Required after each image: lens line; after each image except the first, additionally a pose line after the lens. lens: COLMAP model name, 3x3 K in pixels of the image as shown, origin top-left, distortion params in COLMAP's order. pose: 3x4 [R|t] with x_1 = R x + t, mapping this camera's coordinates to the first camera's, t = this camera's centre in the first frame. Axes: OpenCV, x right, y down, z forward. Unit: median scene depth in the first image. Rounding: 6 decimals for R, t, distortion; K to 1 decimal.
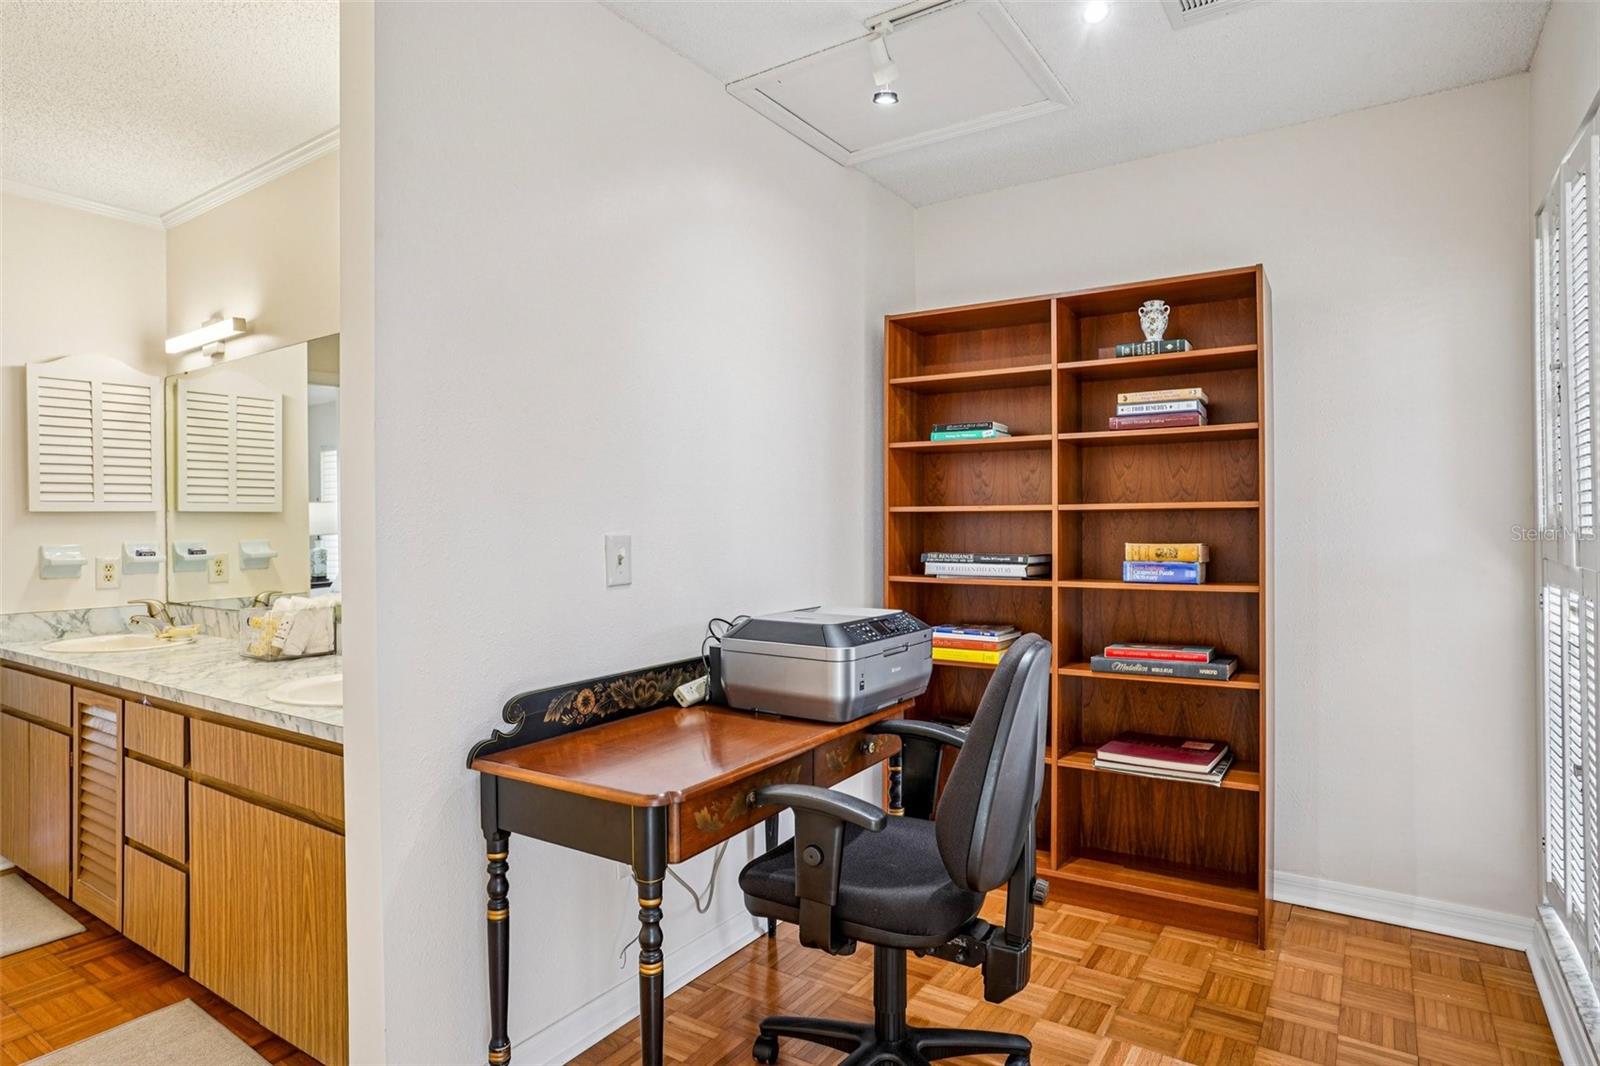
lens RADIAL K [[911.3, 0, 799.0], [0, 911.3, 520.3], [0, 0, 1]] dist [-0.010046, 0.010492]
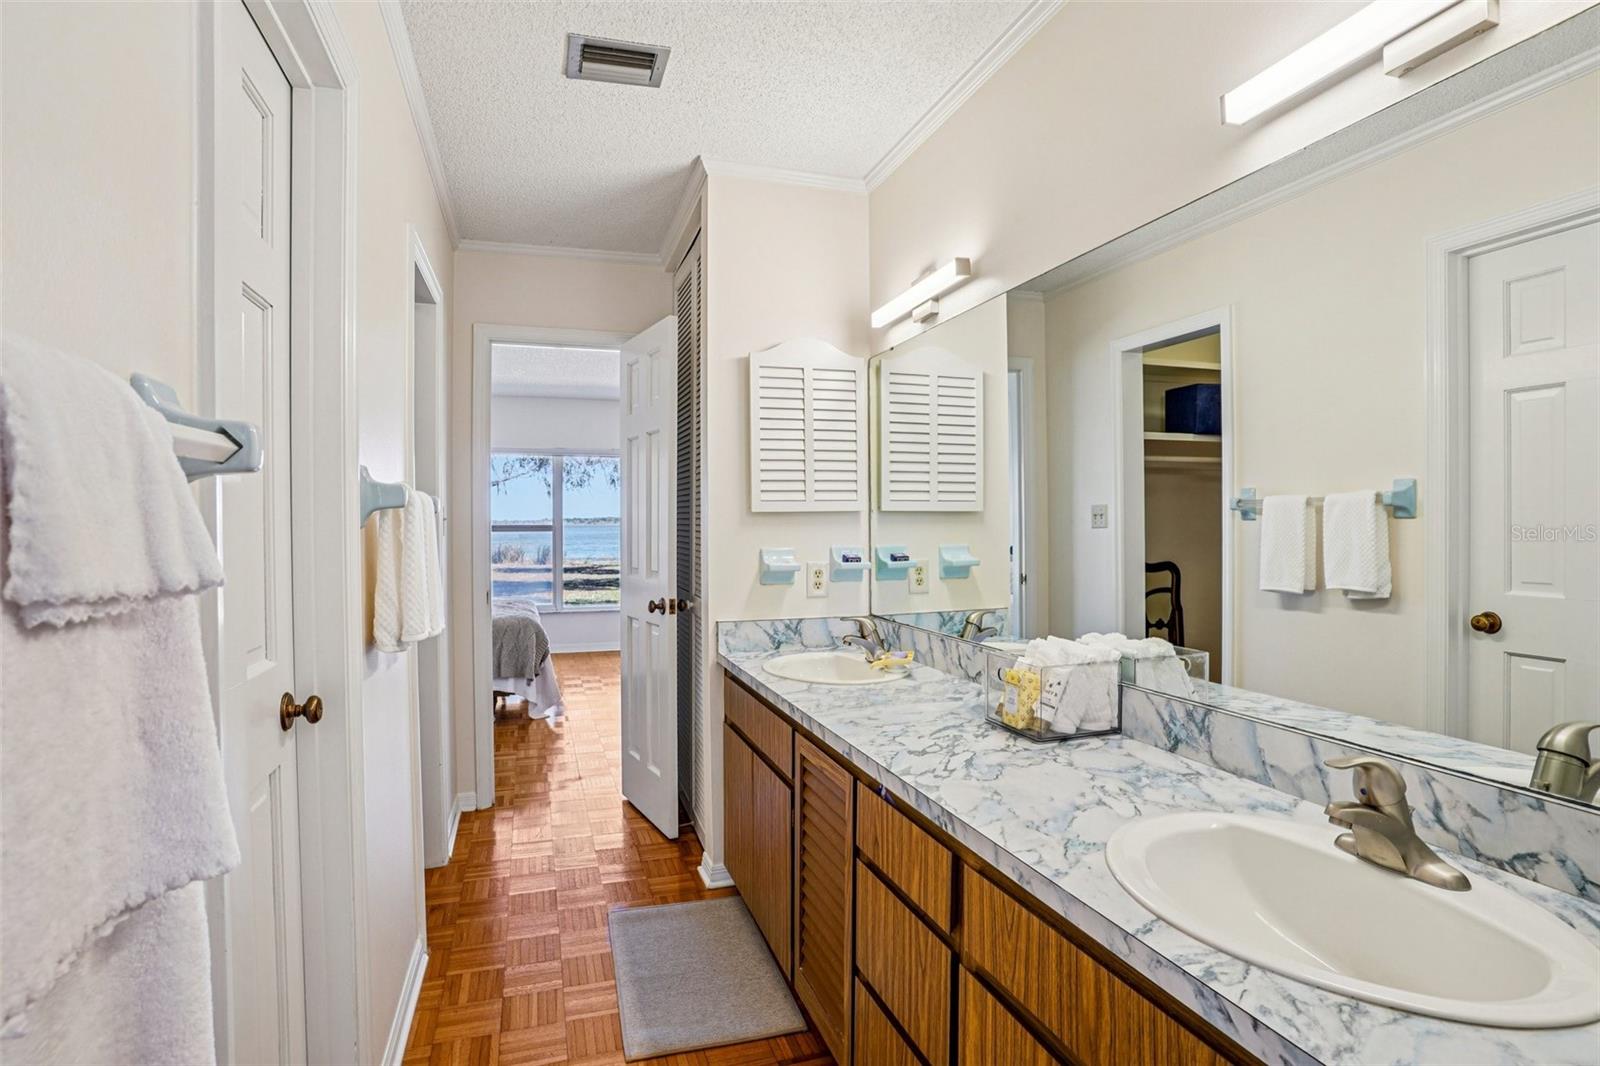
lens RADIAL K [[803.9, 0, 796.6], [0, 803.9, 532.0], [0, 0, 1]] dist [-0.058138, 0.017120]
pose [[0.800449, 0.011047, -0.599300, -0.306178], [-0.000059, 0.999832, 0.018350, -0.004316], [0.599401, -0.014653, 0.800314, 0.357769]]
